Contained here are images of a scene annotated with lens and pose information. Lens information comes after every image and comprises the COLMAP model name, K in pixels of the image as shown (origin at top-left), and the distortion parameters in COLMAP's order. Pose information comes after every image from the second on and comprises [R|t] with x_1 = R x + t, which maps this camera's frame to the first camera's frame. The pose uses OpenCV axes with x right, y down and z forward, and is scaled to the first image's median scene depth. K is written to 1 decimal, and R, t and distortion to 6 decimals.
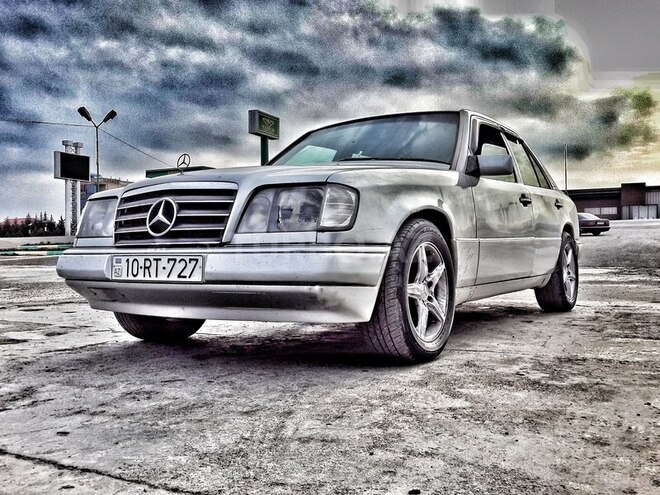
lens RADIAL K [[656.0, 0, 327.7], [0, 656.0, 250.8], [0, 0, 1]] dist [0.010778, 0.000000]
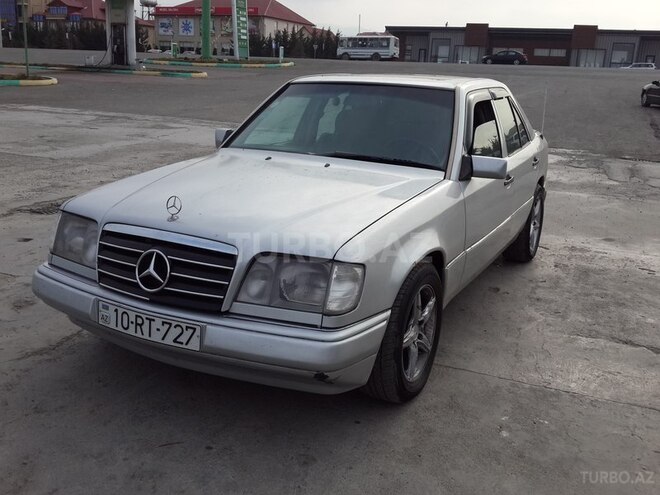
lens RADIAL K [[656.0, 0, 330.5], [0, 656.0, 242.8], [0, 0, 1]] dist [0.010778, 0.000000]
pose [[0.994253, 0.032280, 0.102071, -0.098902], [-0.057512, 0.965241, 0.254954, -0.350951], [-0.090293, -0.259359, 0.961551, 0.083724]]
